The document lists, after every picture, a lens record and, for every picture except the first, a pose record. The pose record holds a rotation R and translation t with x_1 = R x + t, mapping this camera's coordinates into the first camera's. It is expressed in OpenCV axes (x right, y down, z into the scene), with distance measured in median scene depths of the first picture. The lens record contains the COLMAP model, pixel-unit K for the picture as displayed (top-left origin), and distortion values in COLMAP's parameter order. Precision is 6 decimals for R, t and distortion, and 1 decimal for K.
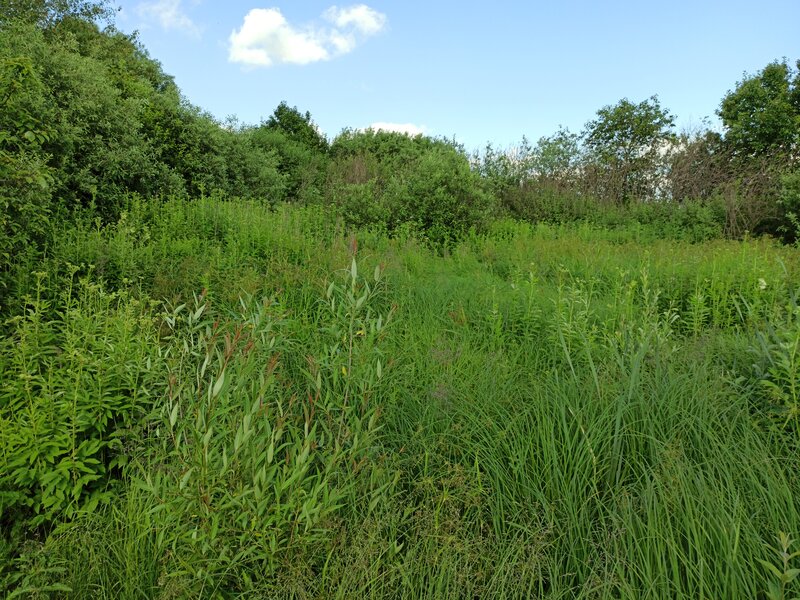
lens RADIAL K [[613.5, 0, 400.1], [0, 613.5, 299.9], [0, 0, 1]] dist [0.028730, -0.001024]
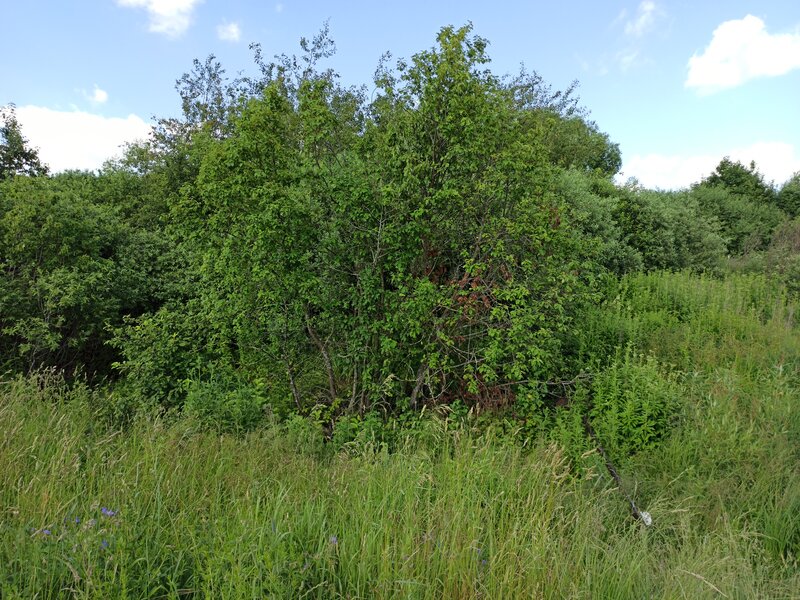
lens RADIAL K [[613.5, 0, 400.1], [0, 613.5, 300.2], [0, 0, 1]] dist [0.028730, -0.001024]
pose [[0.790921, 0.019741, -0.611600, 0.034631], [-0.053364, 0.997897, -0.036801, -0.018087], [0.609587, 0.061744, 0.790311, -0.260493]]
